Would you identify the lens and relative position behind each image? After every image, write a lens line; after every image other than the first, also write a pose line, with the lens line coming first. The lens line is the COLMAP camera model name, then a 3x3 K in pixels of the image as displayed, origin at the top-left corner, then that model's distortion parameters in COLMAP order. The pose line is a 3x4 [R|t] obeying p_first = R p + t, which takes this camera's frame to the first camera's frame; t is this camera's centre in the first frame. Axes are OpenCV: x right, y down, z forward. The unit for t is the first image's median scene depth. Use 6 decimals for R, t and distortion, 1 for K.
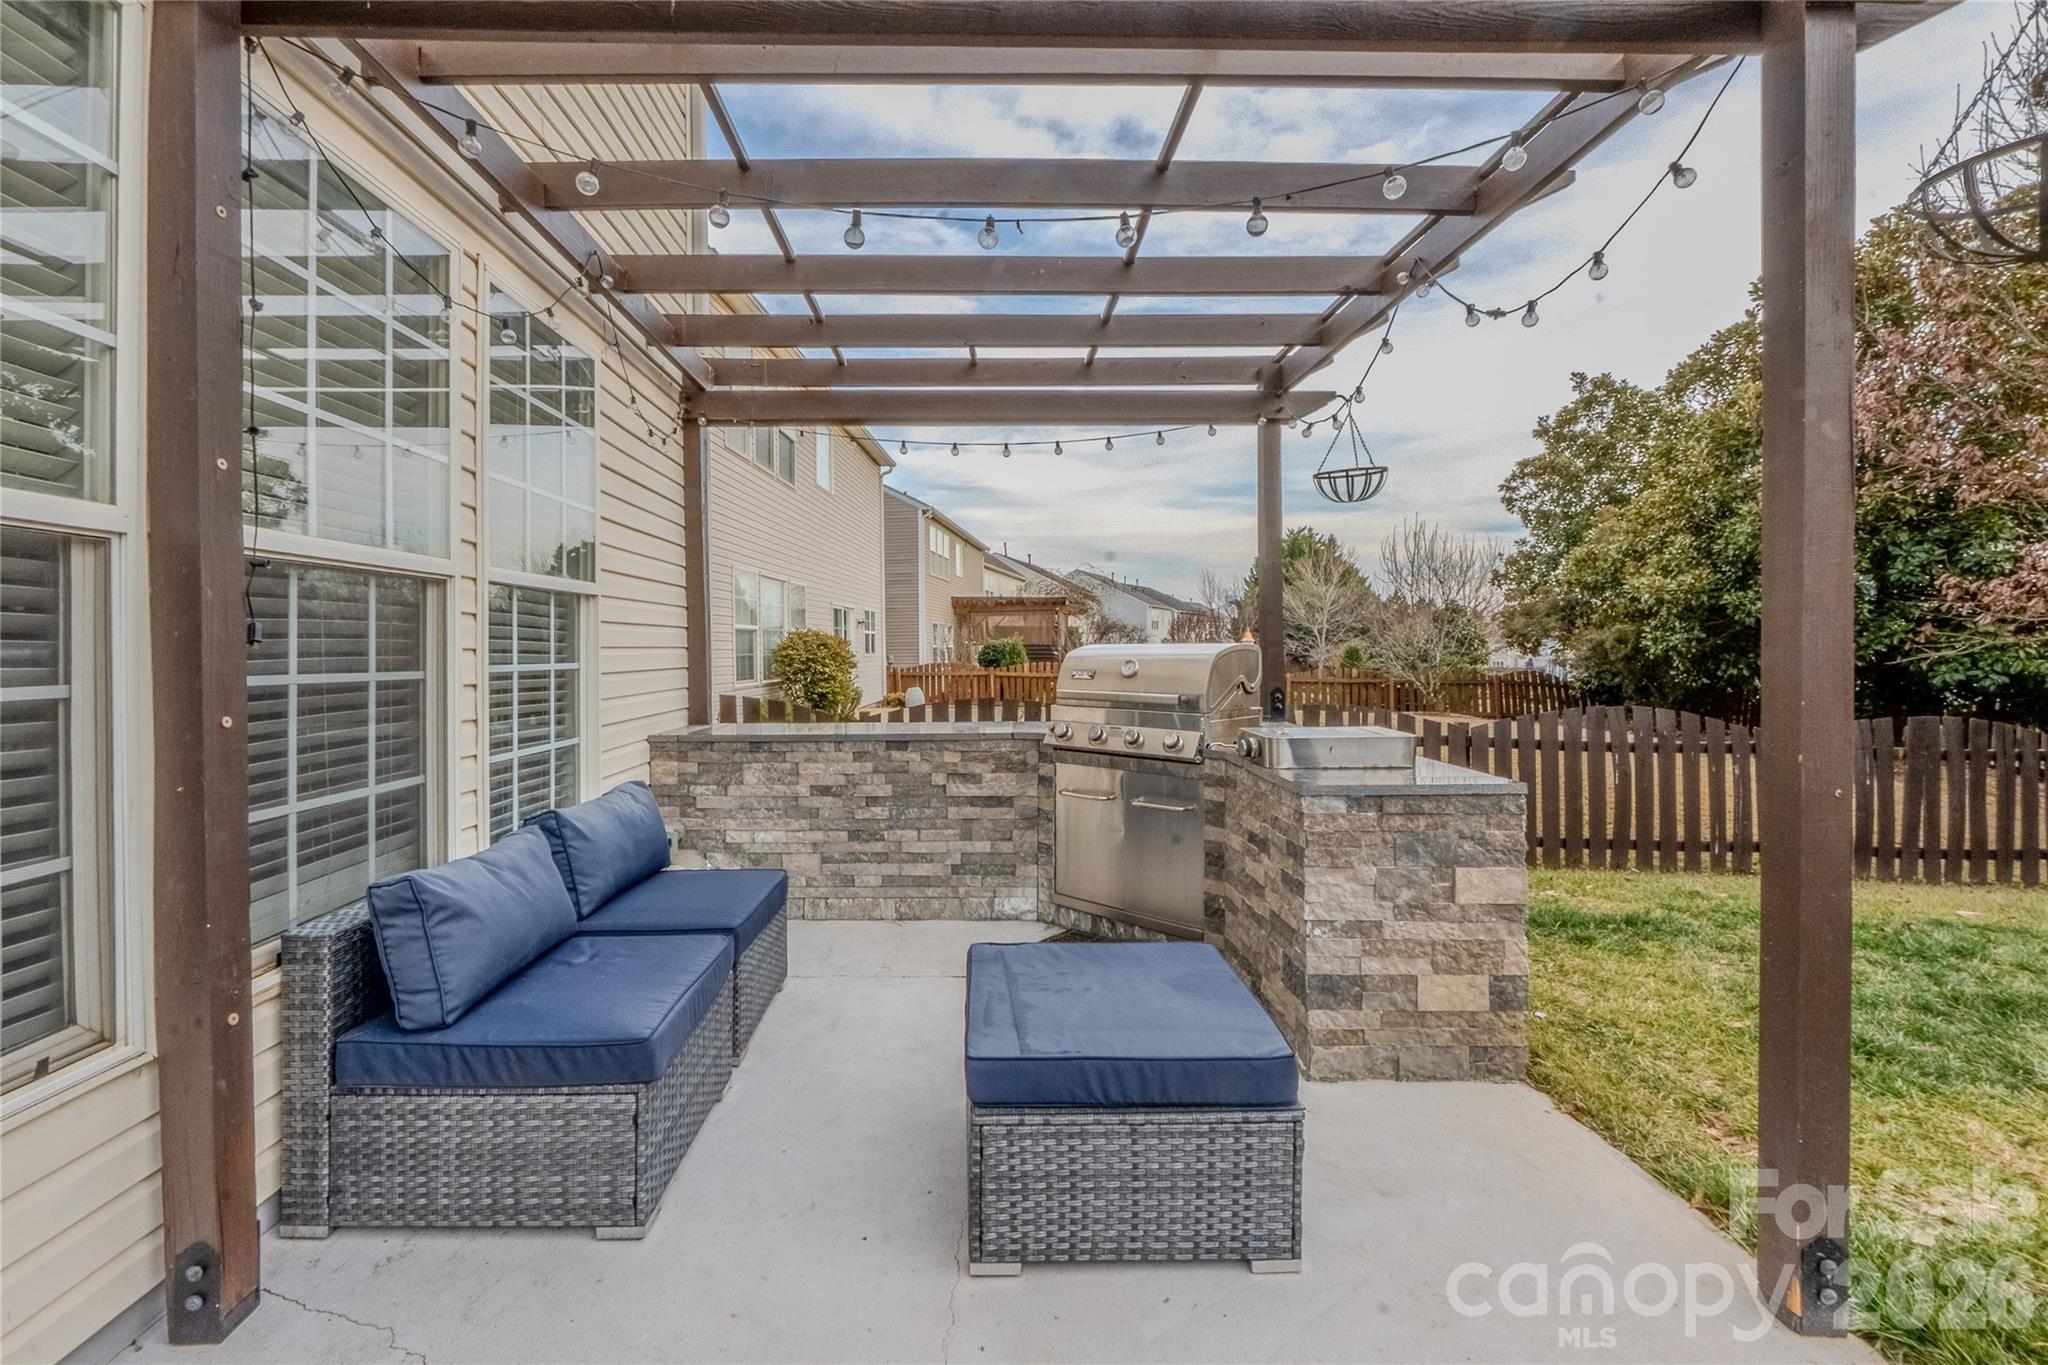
lens RADIAL K [[905.7, 0, 982.3], [0, 905.7, 647.9], [0, 0, 1]] dist [-0.001400, 0.000079]
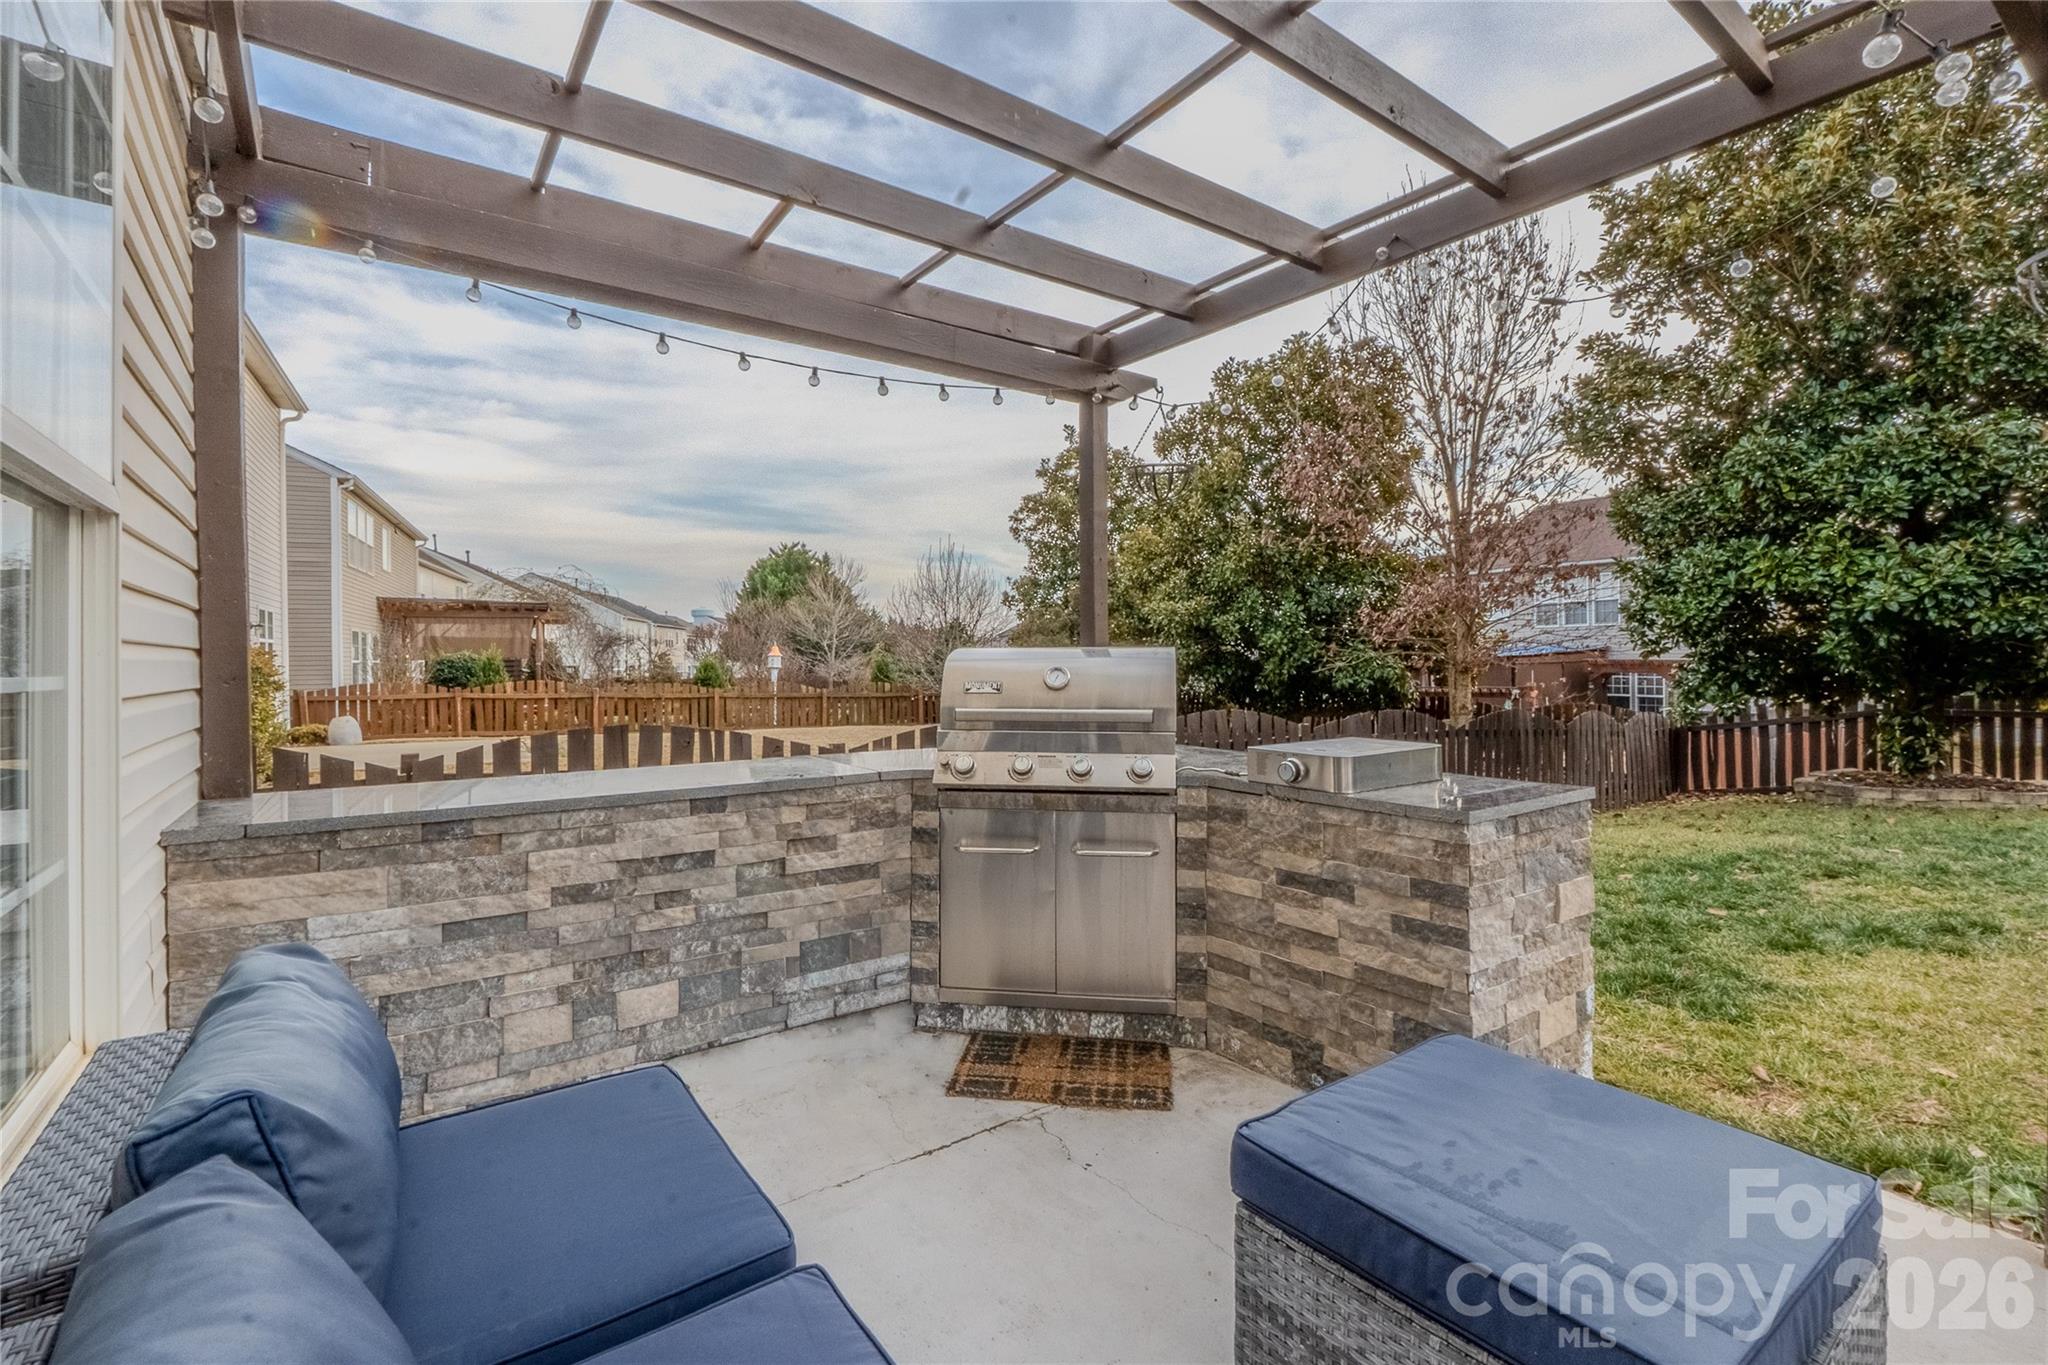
lens RADIAL K [[905.7, 0, 1026.0], [0, 905.7, 665.6], [0, 0, 1]] dist [-0.001400, 0.000079]
pose [[0.805515, -0.002657, 0.592570, -0.128595], [0.002105, 0.999996, 0.001624, 0.004437], [-0.592572, -0.000061, 0.805517, 0.160467]]
